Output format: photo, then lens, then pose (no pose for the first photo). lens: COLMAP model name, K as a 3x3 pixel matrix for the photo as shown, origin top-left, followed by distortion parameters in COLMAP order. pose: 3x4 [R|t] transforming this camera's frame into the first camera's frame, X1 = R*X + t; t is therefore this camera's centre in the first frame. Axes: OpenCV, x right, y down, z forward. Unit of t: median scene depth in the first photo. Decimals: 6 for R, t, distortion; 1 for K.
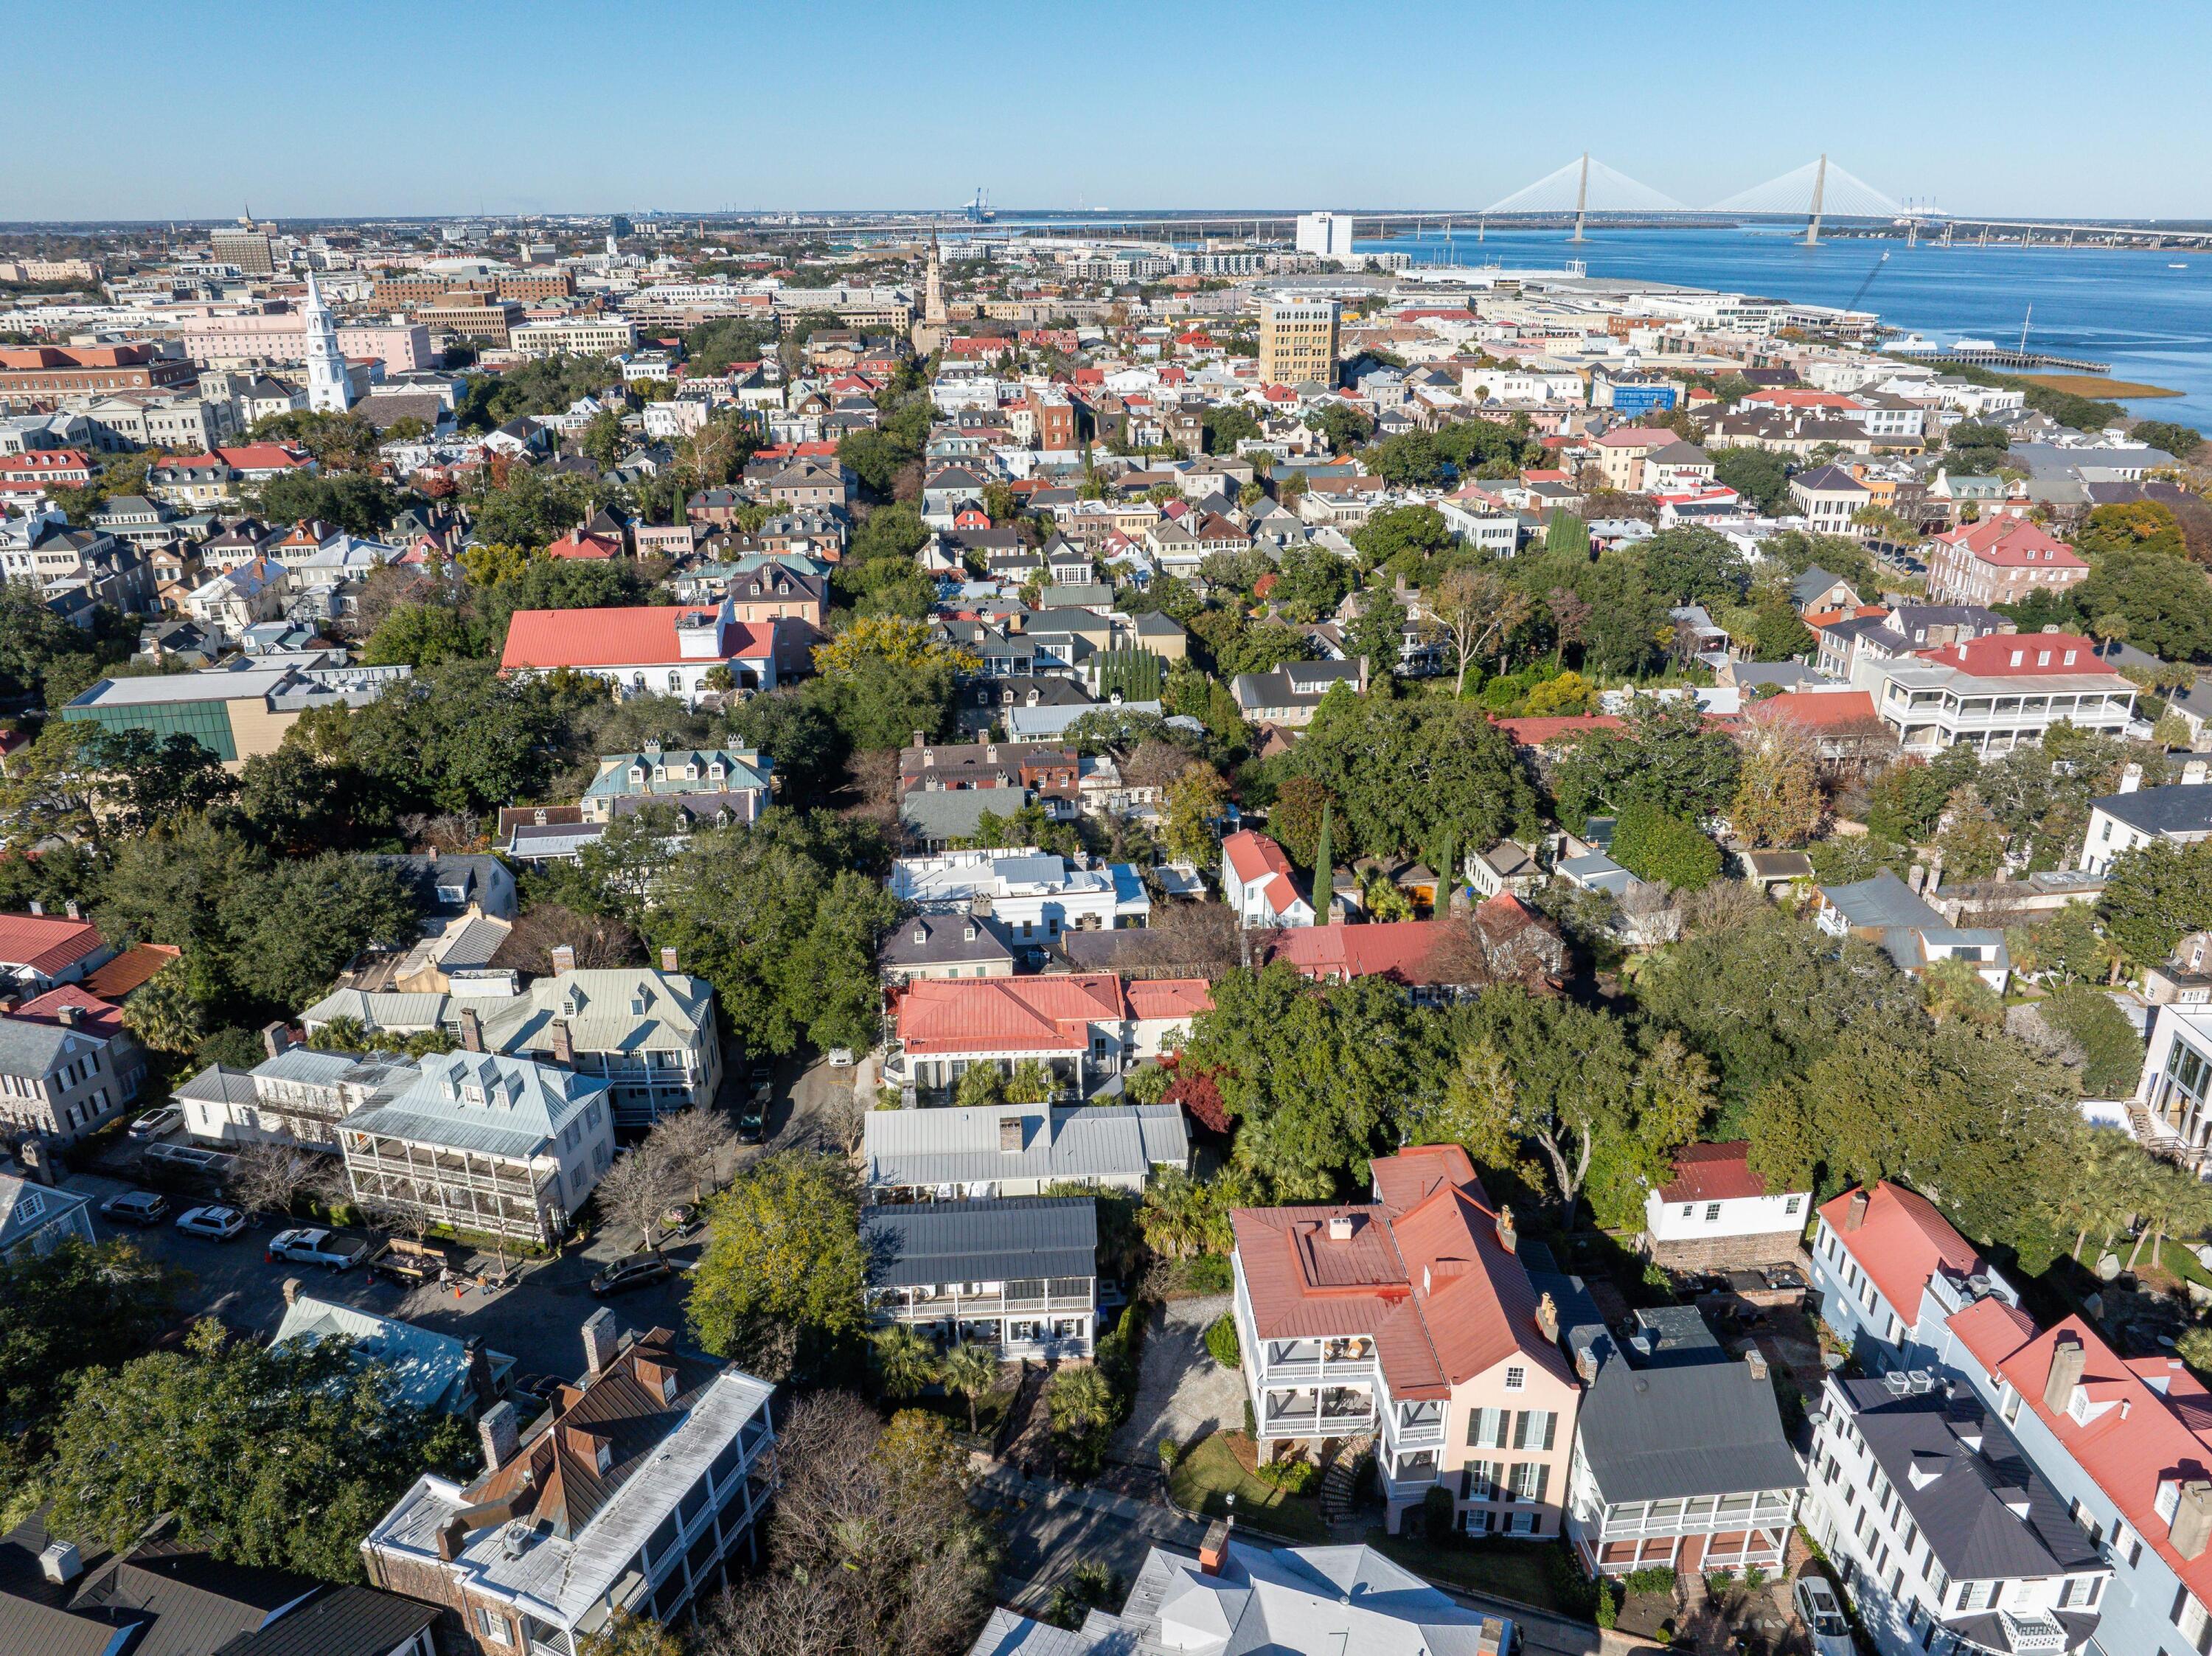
lens RADIAL K [[1559.8, 0, 1106.0], [0, 1559.8, 828.0], [0, 0, 1]] dist [-0.037924, 0.001207]
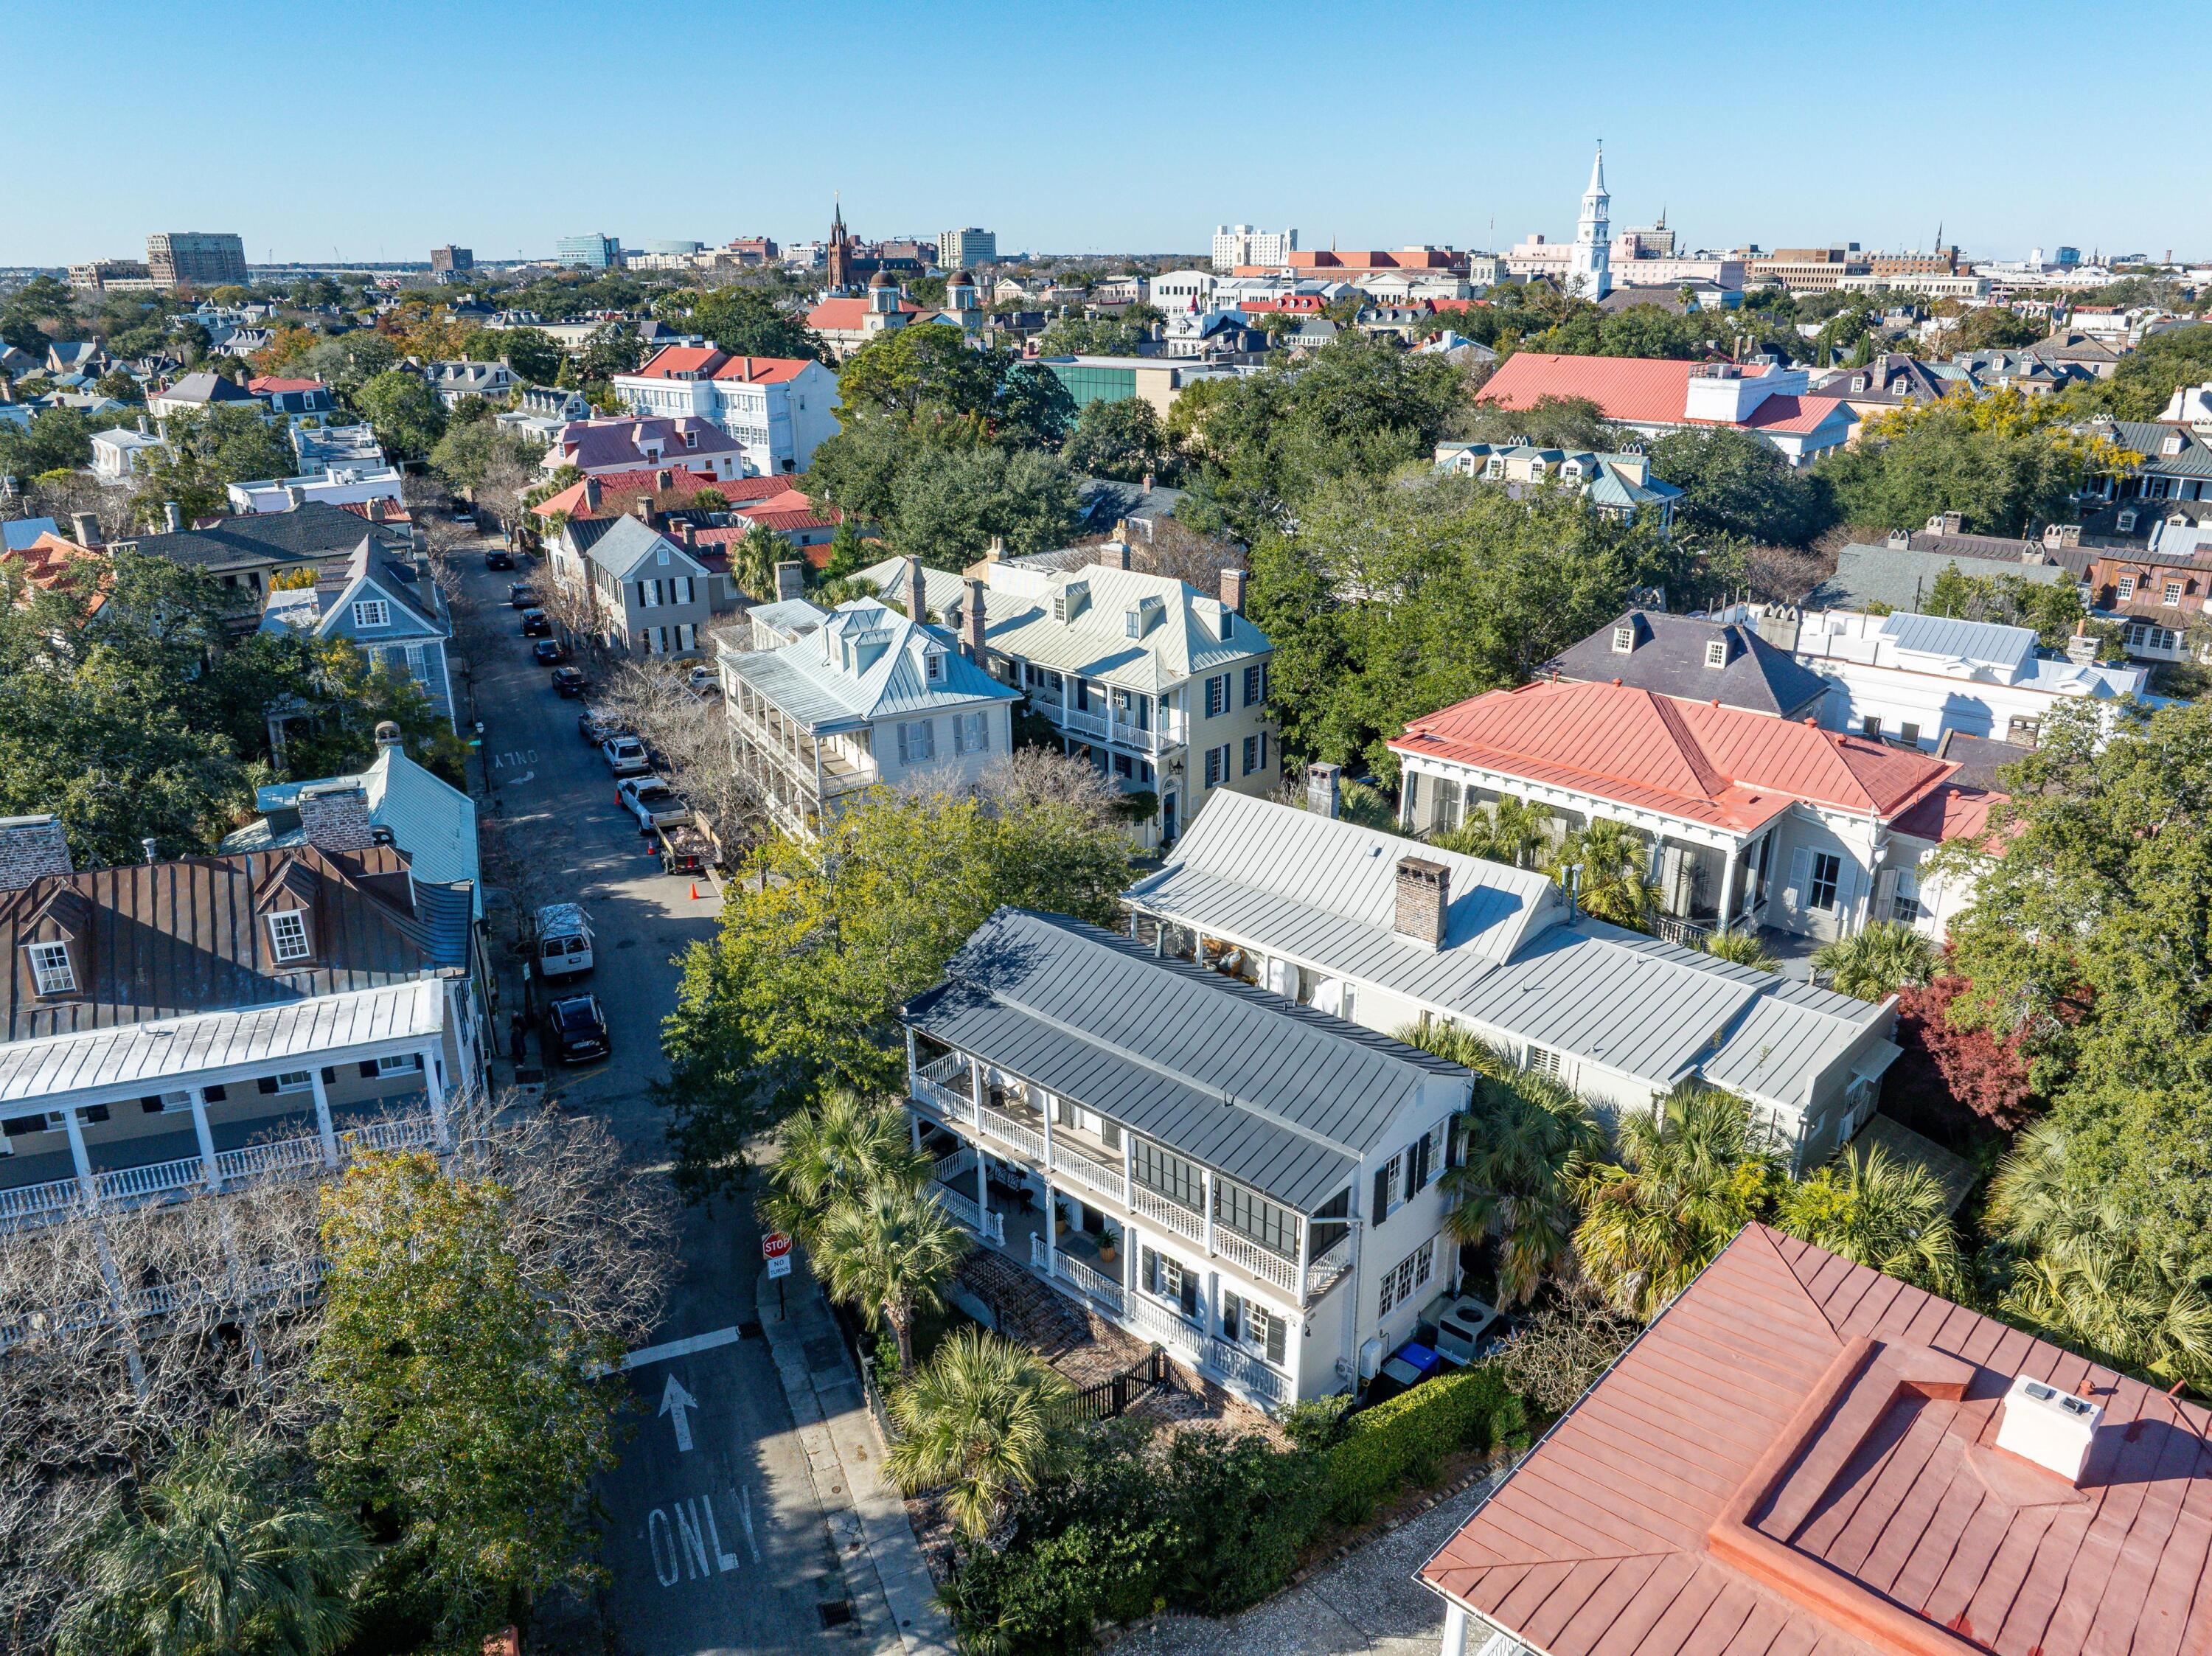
lens RADIAL K [[1560.8, 0, 1110.1], [0, 1560.8, 828.4], [0, 0, 1]] dist [-0.043123, 0.000574]
pose [[0.679076, 0.254111, -0.688682, 0.104405], [-0.271846, 0.958524, 0.085623, 0.098071], [0.681876, 0.129071, 0.719990, 0.373816]]
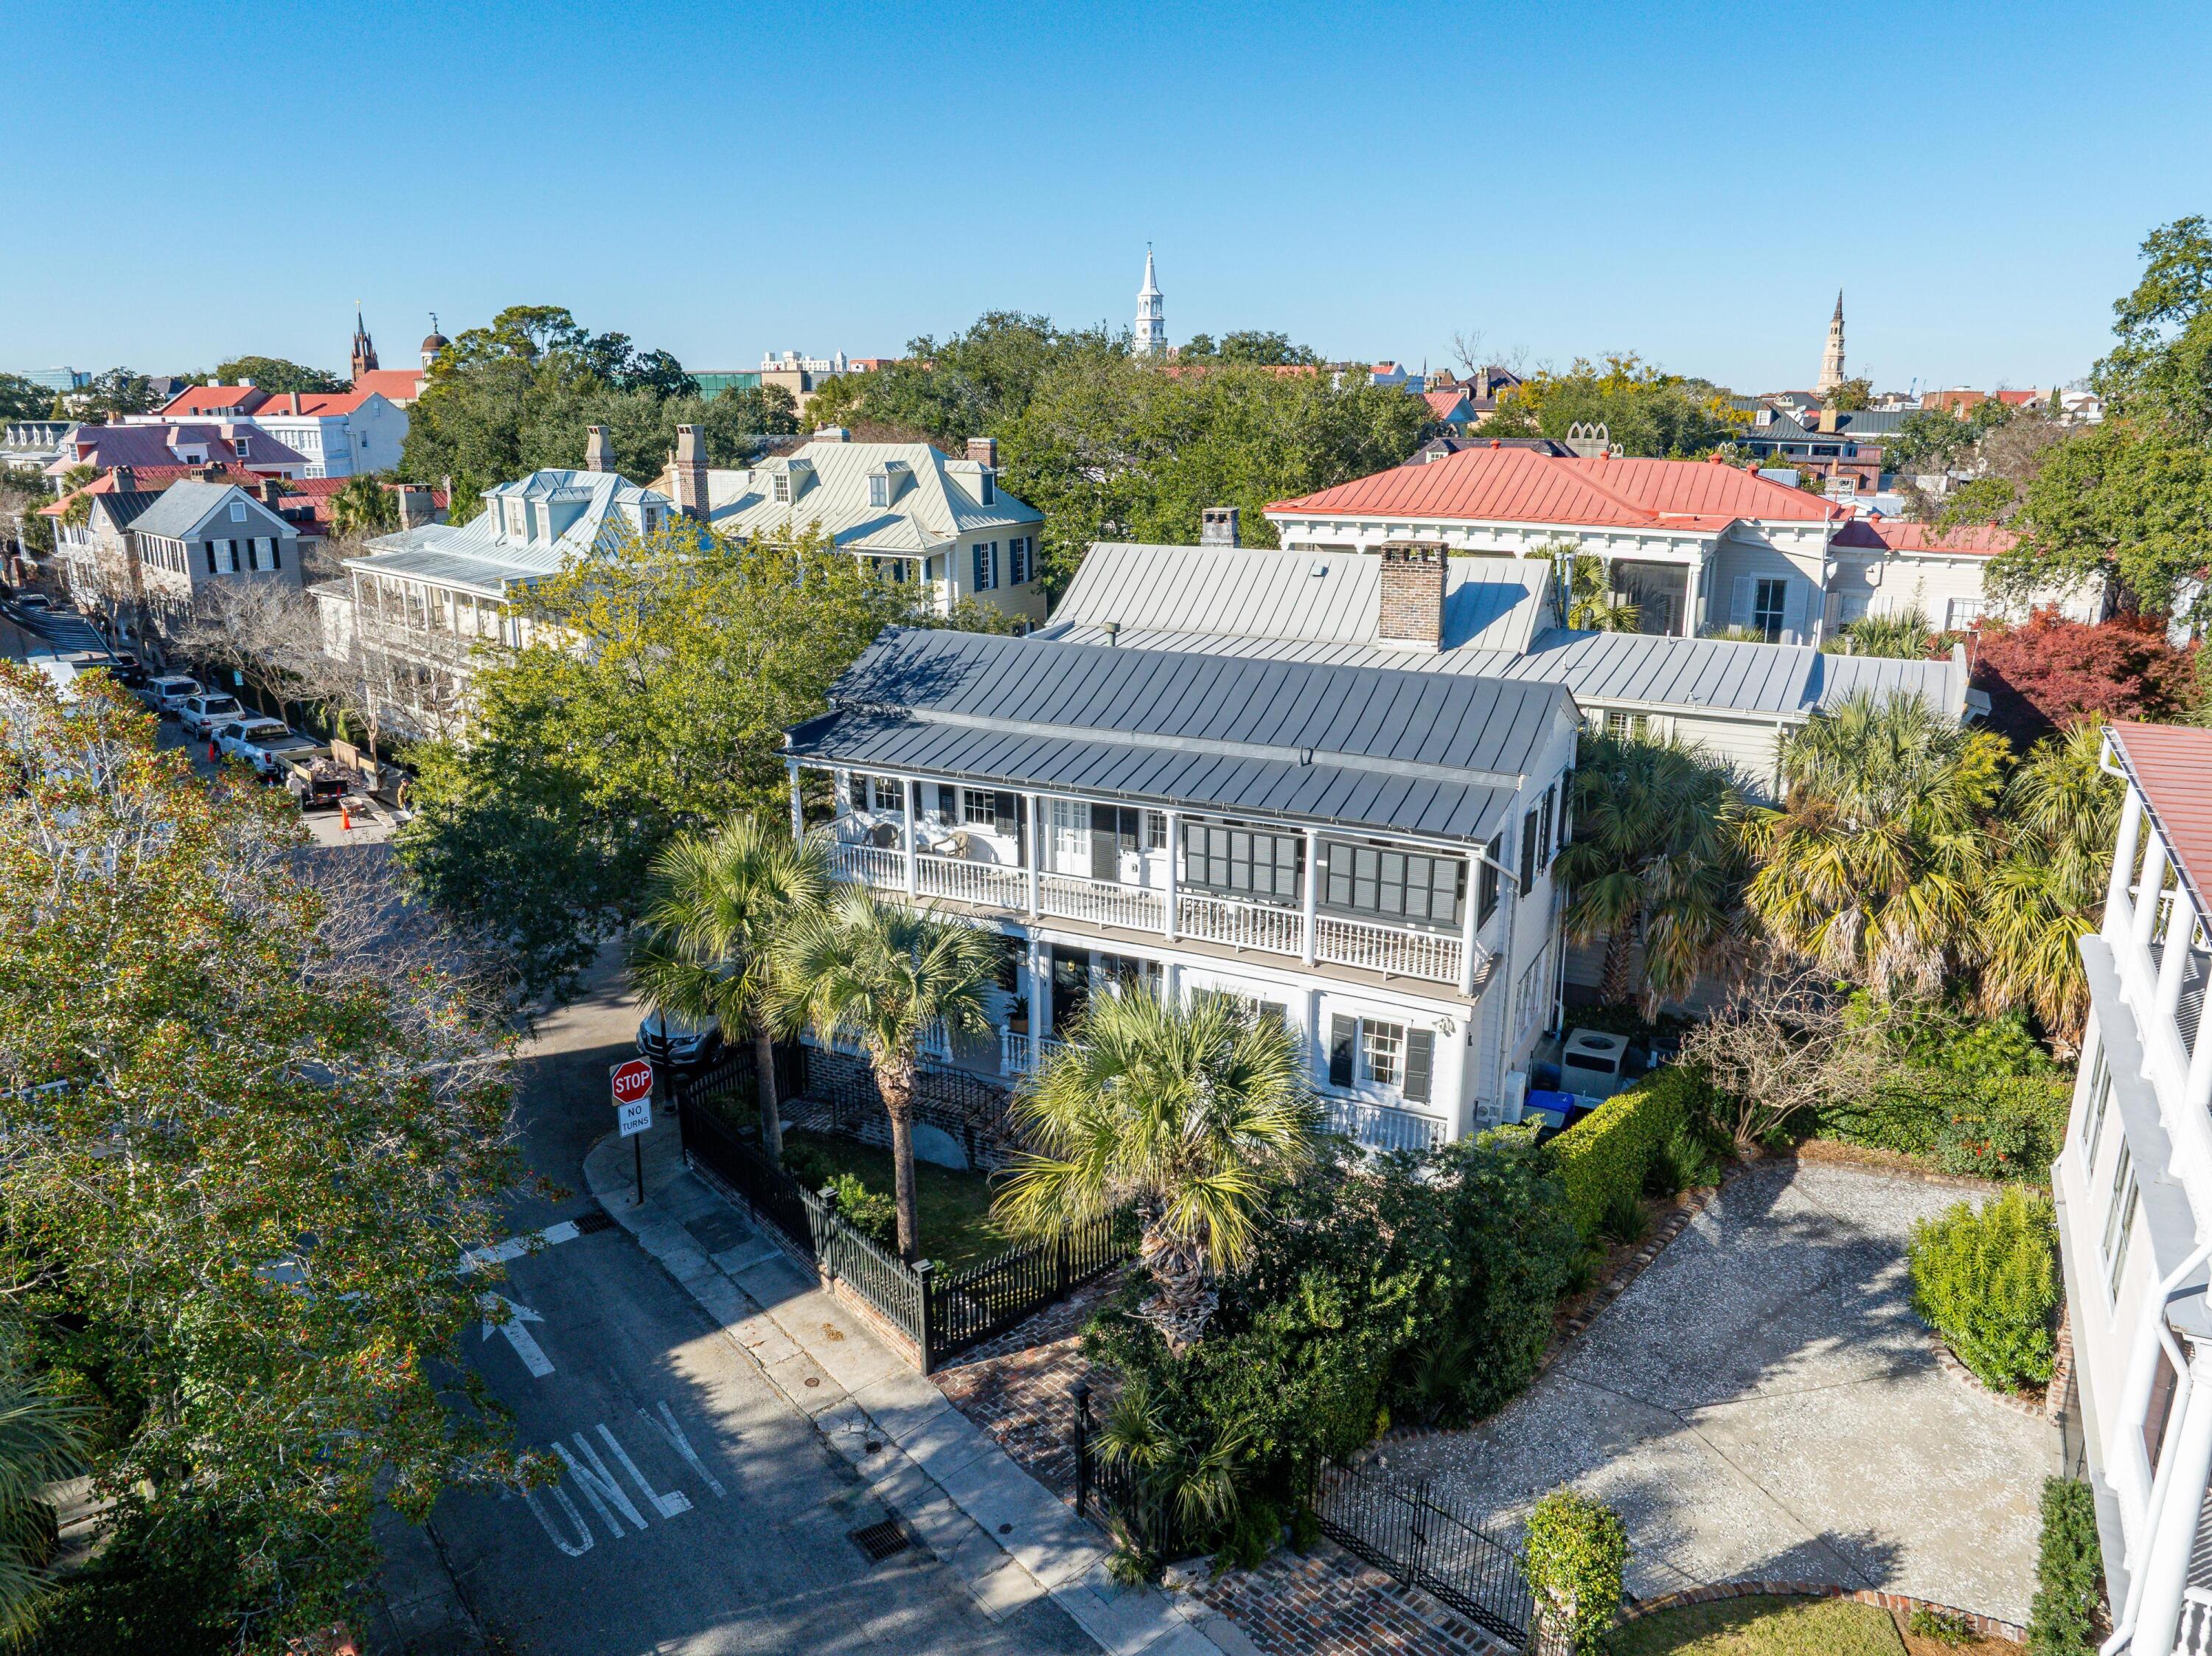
lens RADIAL K [[1559.8, 0, 1106.0], [0, 1559.8, 828.0], [0, 0, 1]] dist [-0.037924, 0.001207]
pose [[0.855286, 0.140815, -0.498656, 0.037626], [-0.197014, 0.978463, -0.061607, 0.170224], [0.479241, 0.150934, 0.864608, 0.400961]]
